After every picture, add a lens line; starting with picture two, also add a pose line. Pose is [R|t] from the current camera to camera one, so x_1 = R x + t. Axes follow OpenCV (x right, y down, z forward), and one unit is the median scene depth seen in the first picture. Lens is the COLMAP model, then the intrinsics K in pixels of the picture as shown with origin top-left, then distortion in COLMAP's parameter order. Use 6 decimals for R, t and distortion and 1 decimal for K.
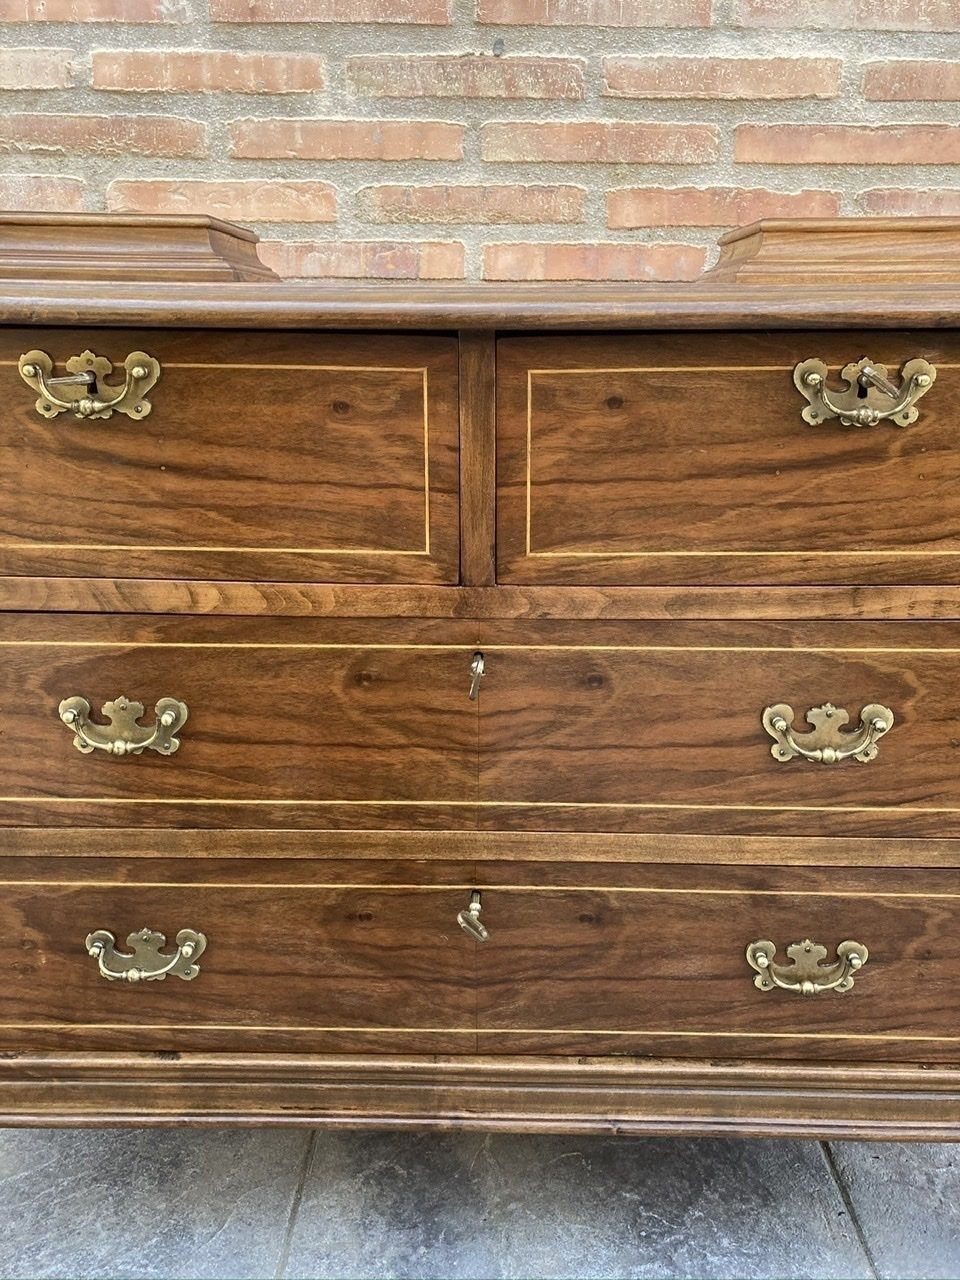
lens RADIAL K [[1065.1, 0, 487.6], [0, 1065.1, 634.5], [0, 0, 1]] dist [0.006205, 0.015041]
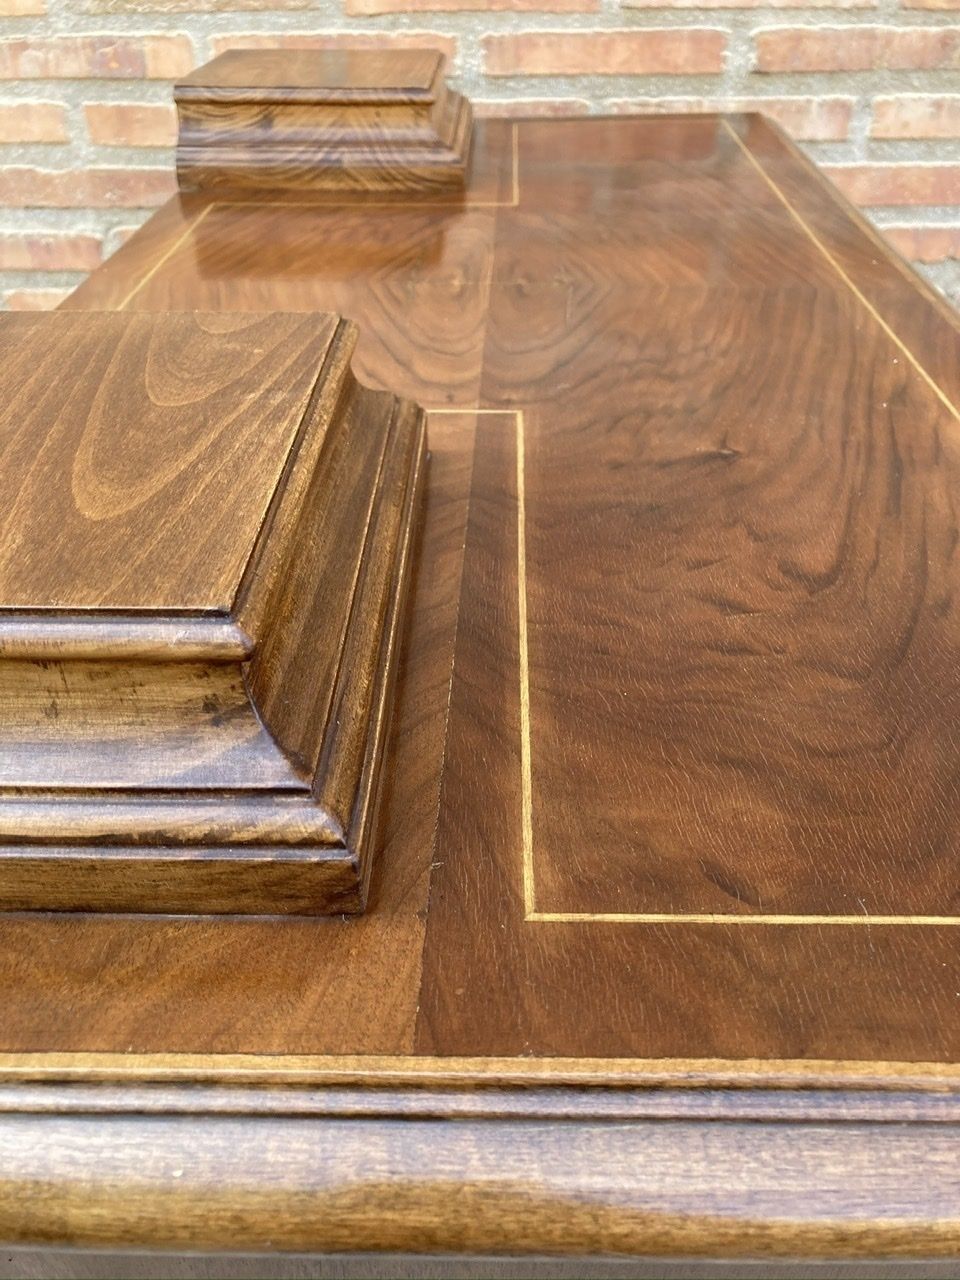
lens RADIAL K [[1101.9, 0, 484.6], [0, 1101.9, 640.2], [0, 0, 1]] dist [0.045040, -0.069615]
pose [[0.999748, -0.009781, -0.020215, 0.253193], [0.016223, 0.936987, 0.348987, -0.219499], [0.015528, -0.349227, 0.936910, -0.063673]]
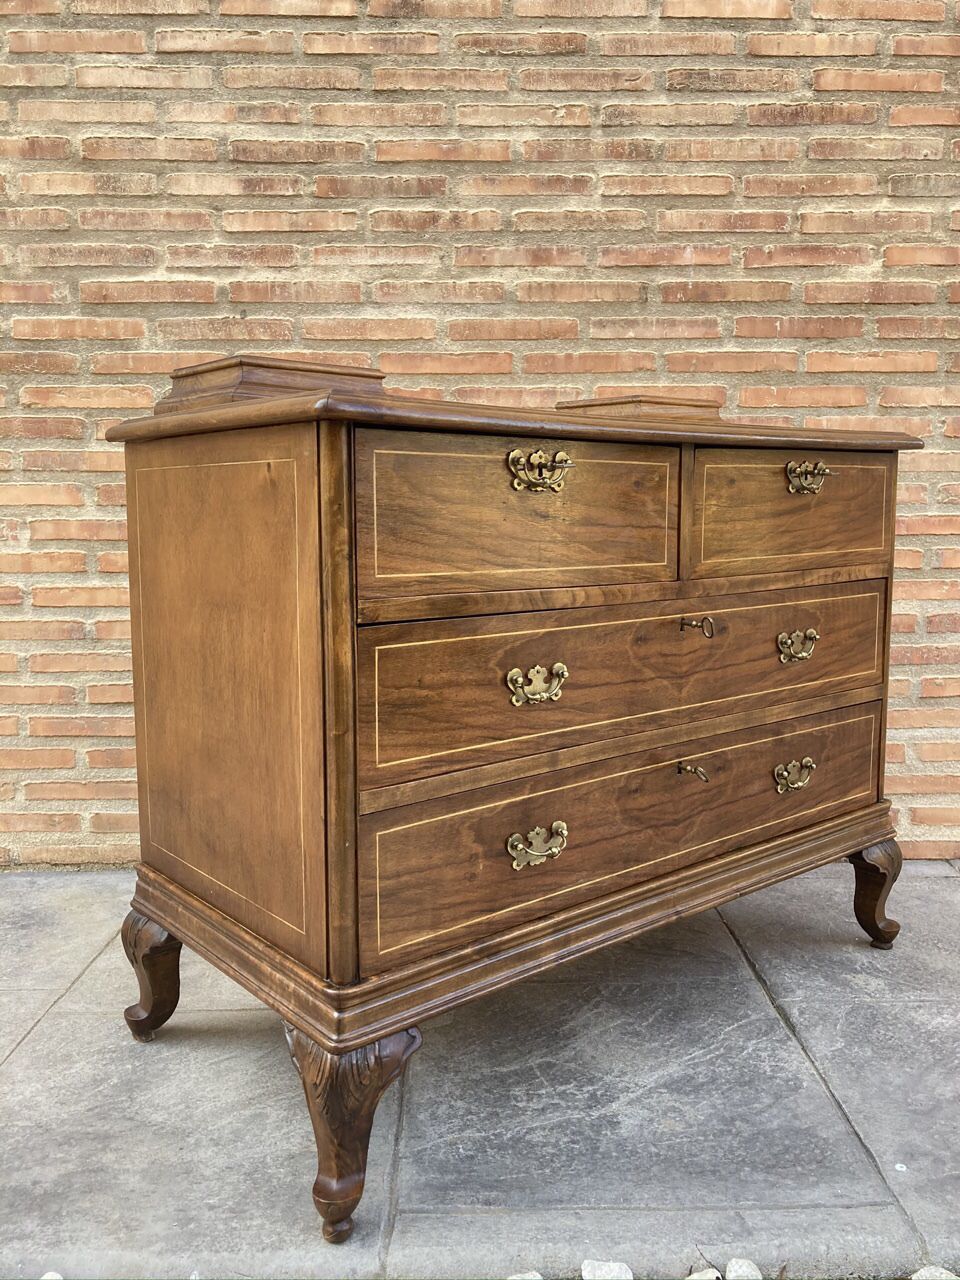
lens RADIAL K [[1065.1, 0, 490.9], [0, 1065.1, 631.0], [0, 0, 1]] dist [0.006205, 0.015041]
pose [[0.999448, -0.019120, 0.027178, 0.365947], [0.023156, 0.987338, -0.156929, 0.264875], [-0.023834, 0.157471, 0.987236, -0.690263]]
